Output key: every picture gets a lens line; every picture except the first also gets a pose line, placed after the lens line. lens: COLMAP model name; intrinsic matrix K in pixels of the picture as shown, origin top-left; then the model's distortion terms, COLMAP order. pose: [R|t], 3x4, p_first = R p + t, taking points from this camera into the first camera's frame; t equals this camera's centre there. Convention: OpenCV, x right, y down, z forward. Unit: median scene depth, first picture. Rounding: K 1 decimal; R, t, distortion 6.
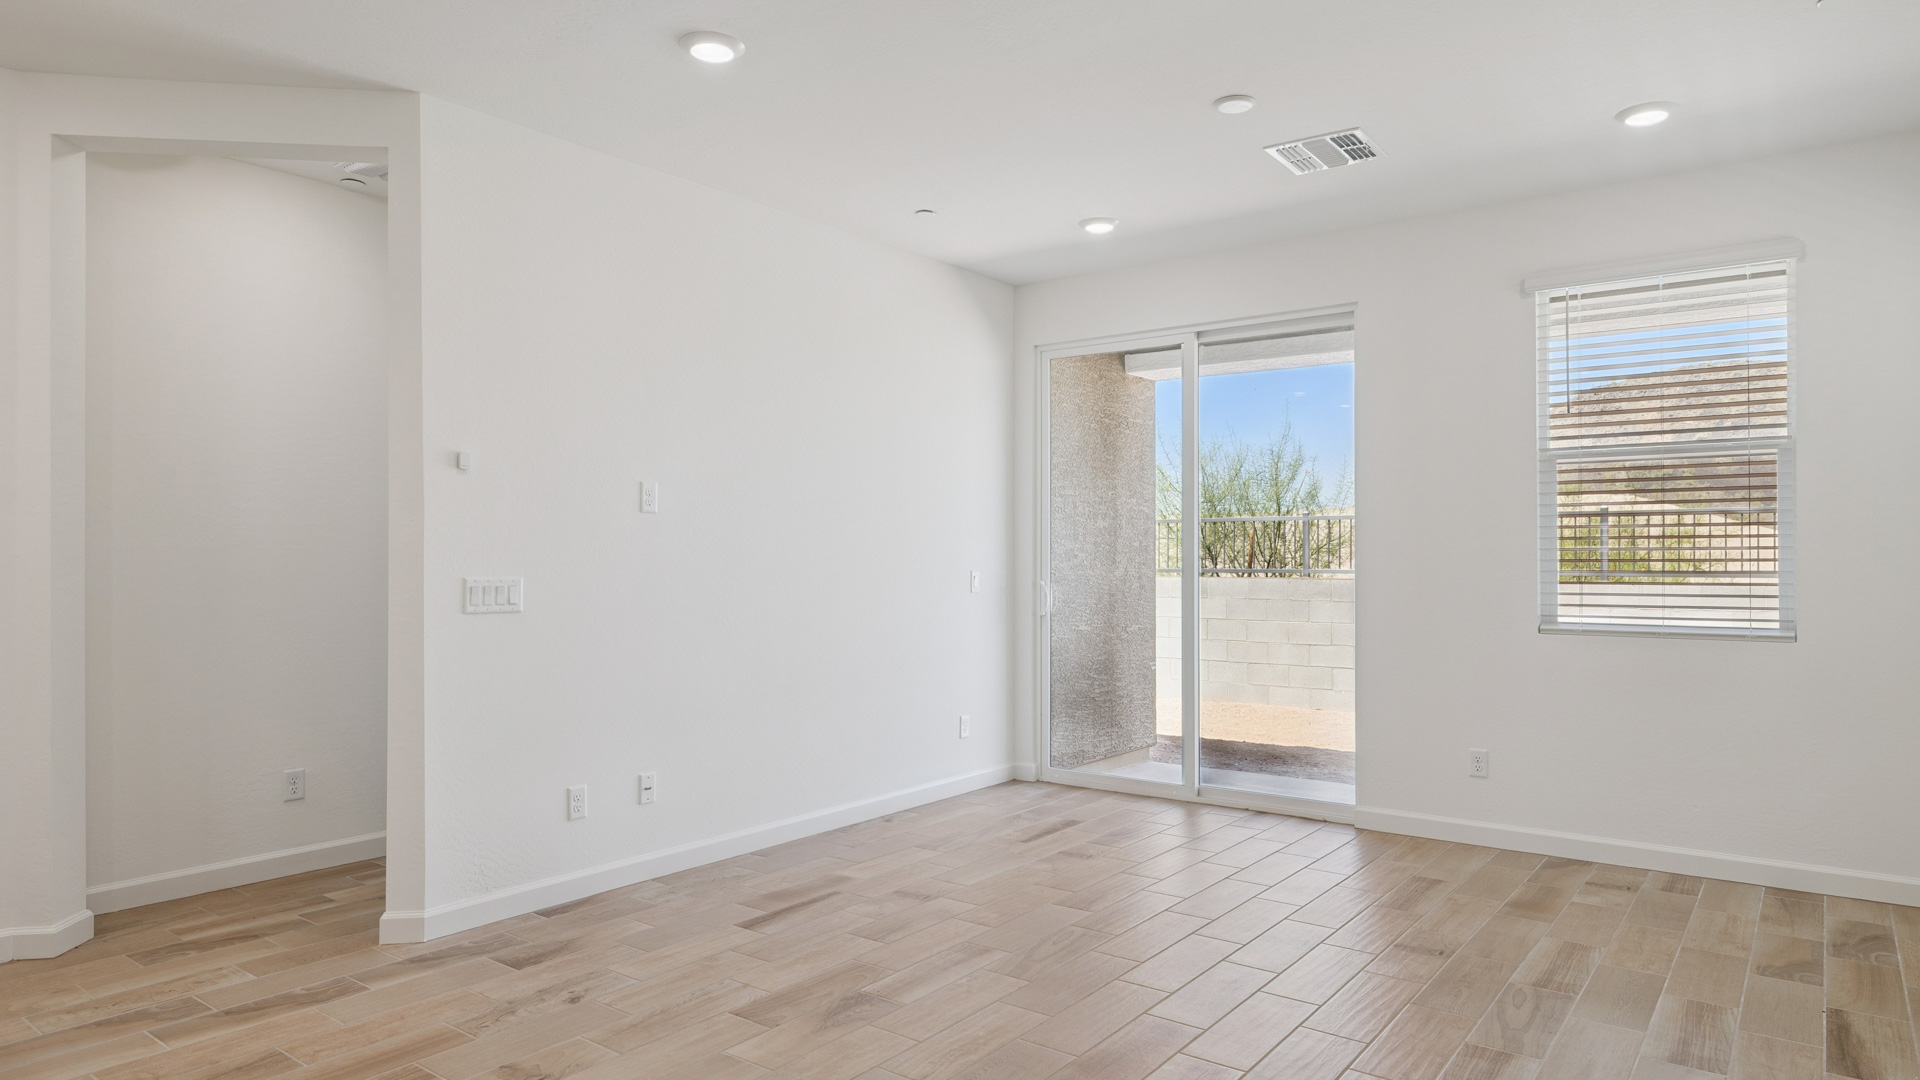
lens RADIAL K [[1123.2, 0, 975.9], [0, 1123.2, 548.5], [0, 0, 1]] dist [-0.012005, 0.013736]
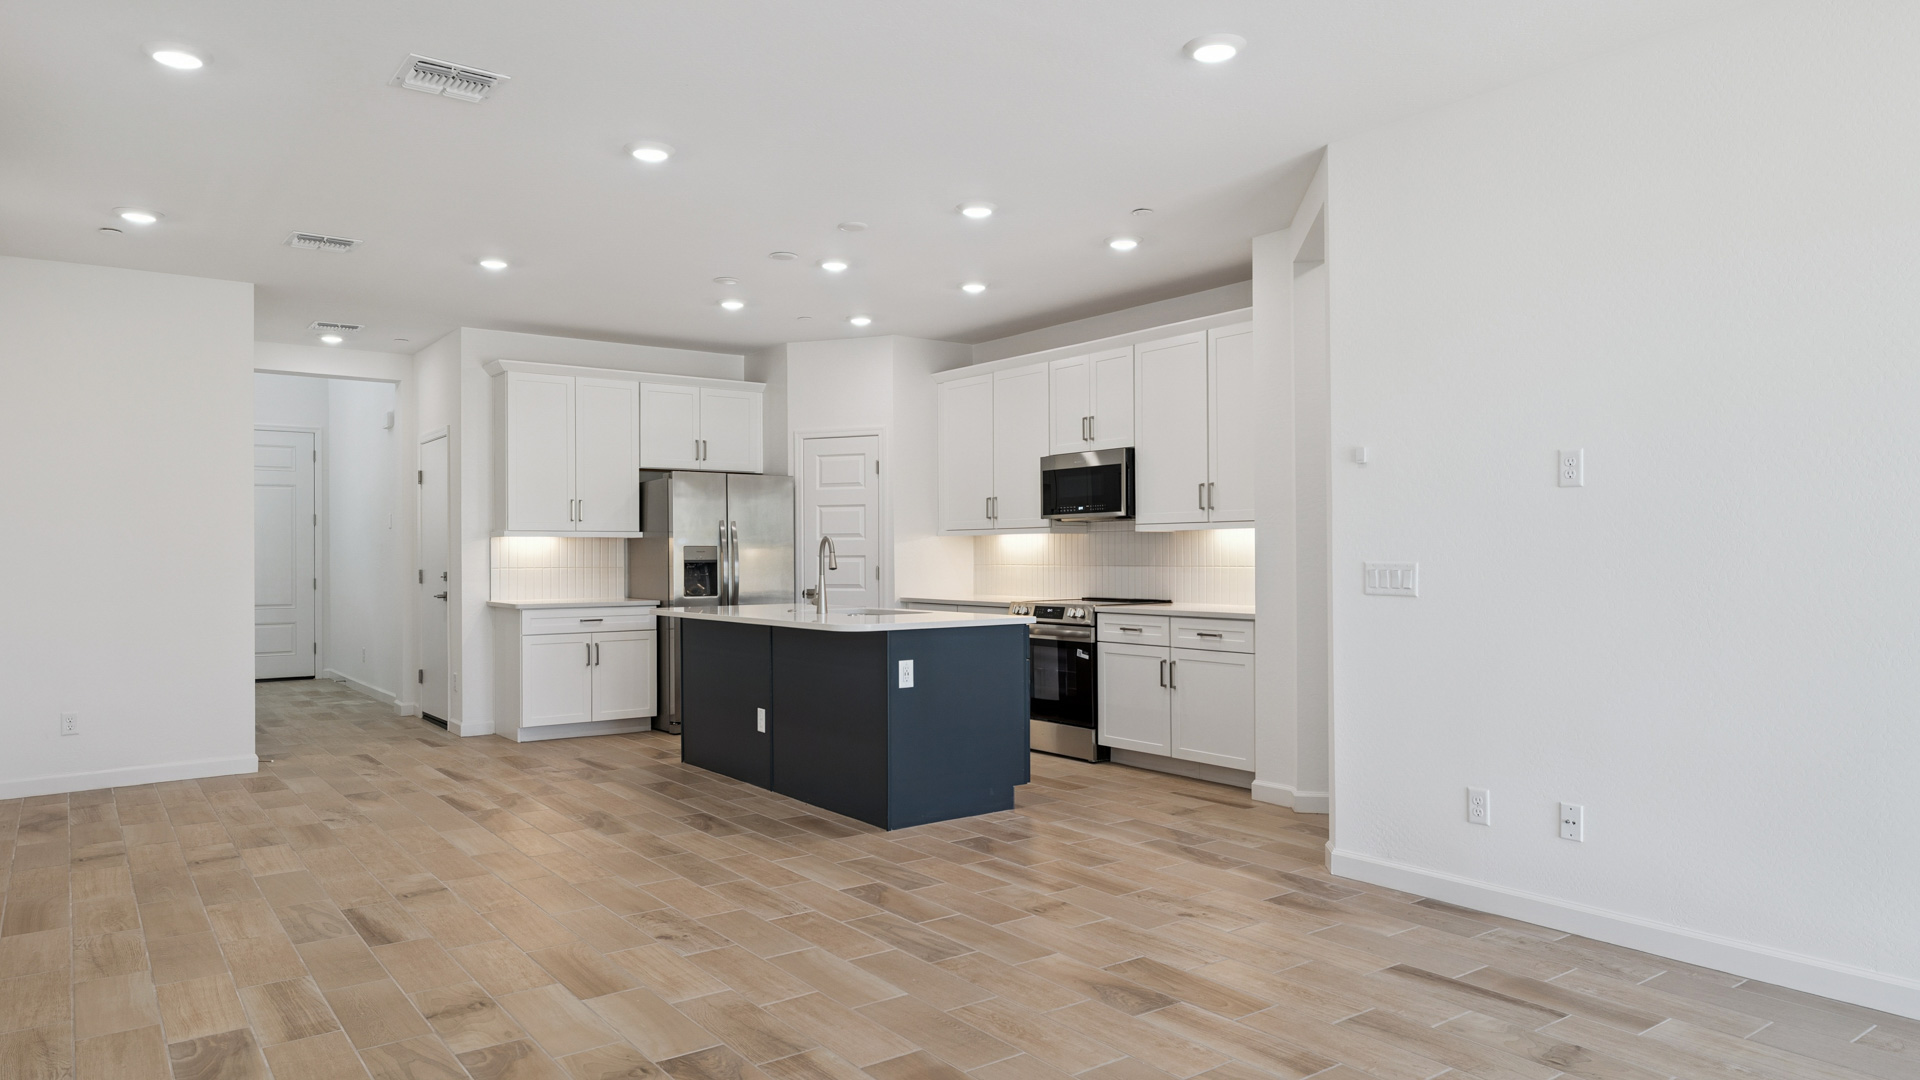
lens RADIAL K [[1196.0, 0, 948.8], [0, 1196.0, 543.9], [0, 0, 1]] dist [-0.002512, -0.002181]
pose [[-0.279719, -0.004126, -0.960073, 0.722667], [0.013362, 0.999877, -0.008190, 0.011639], [0.959989, -0.015120, -0.279629, 0.864647]]
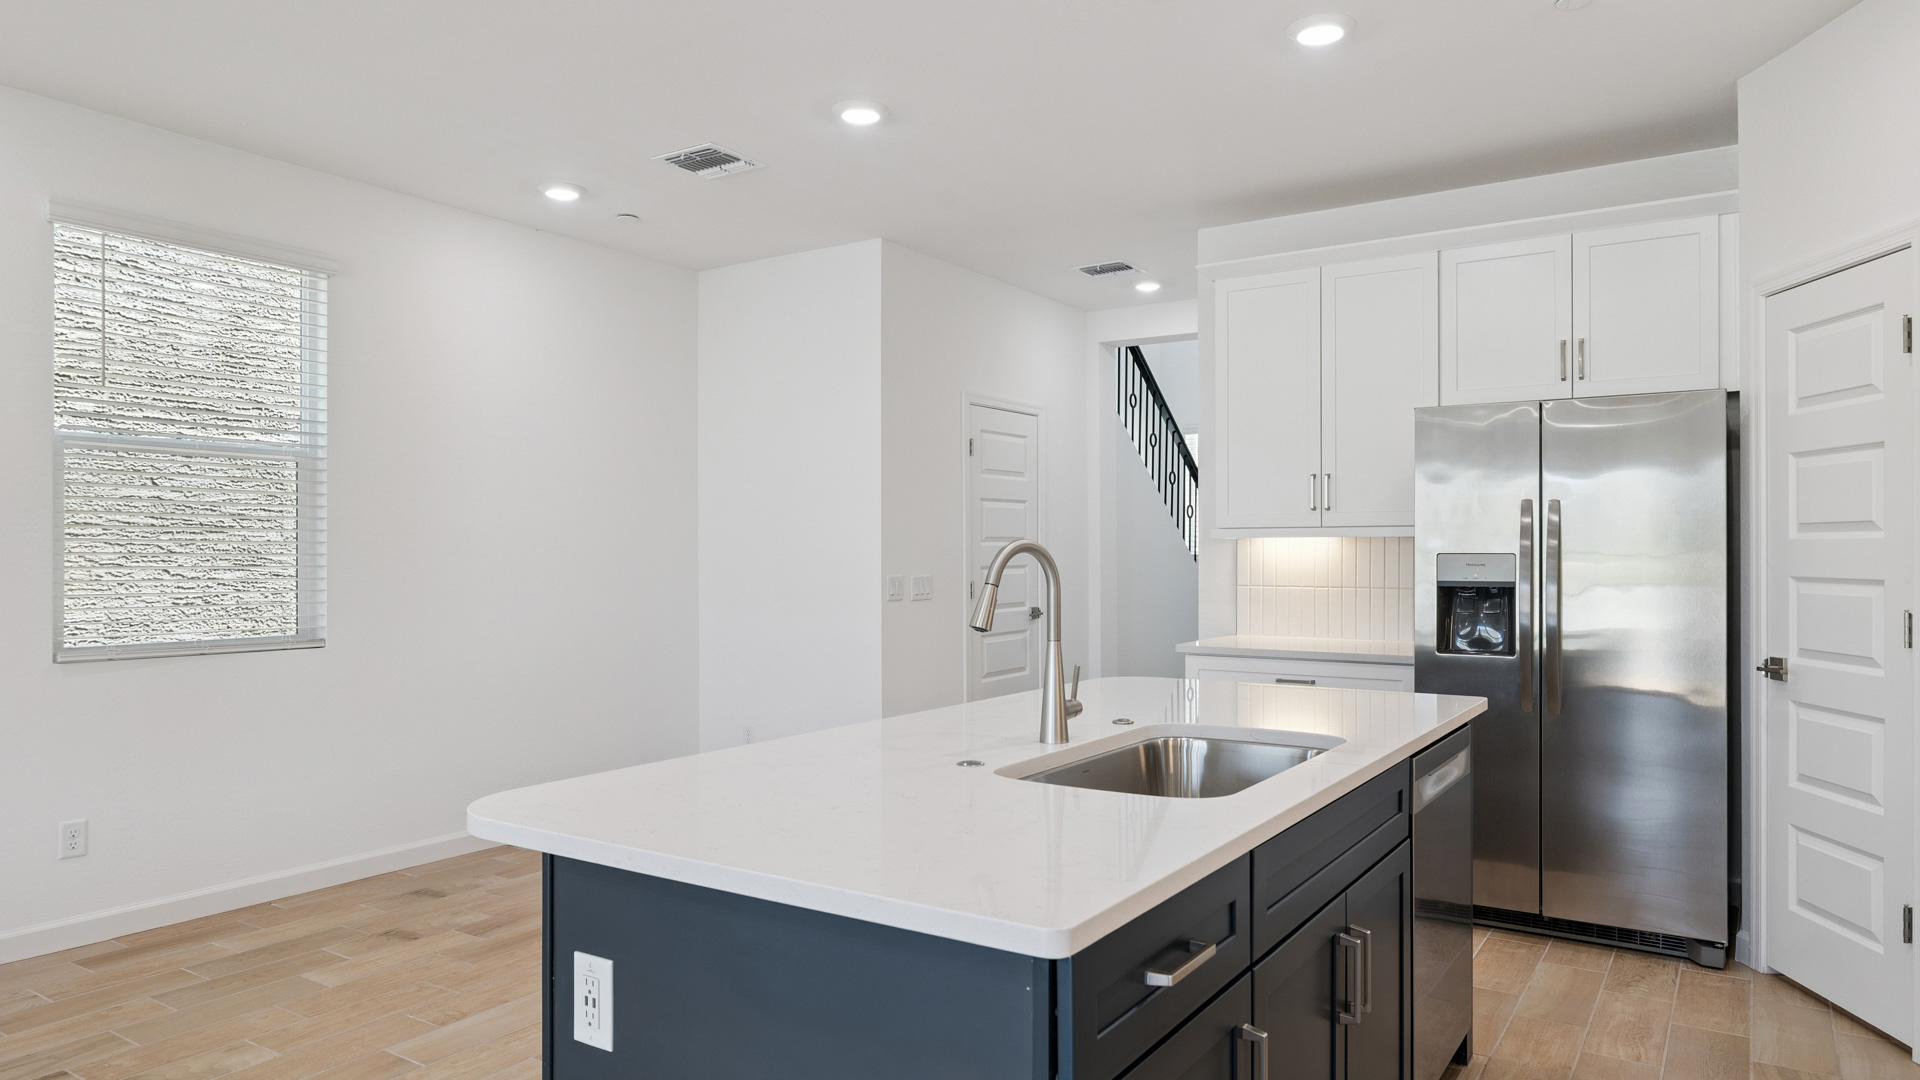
lens RADIAL K [[1196.0, 0, 949.4], [0, 1196.0, 549.2], [0, 0, 1]] dist [-0.002512, -0.002181]
pose [[-0.996724, 0.003903, -0.080790, -0.618294], [0.004761, 0.999934, -0.010420, -0.002679], [0.080744, -0.010771, -0.996677, 0.858054]]
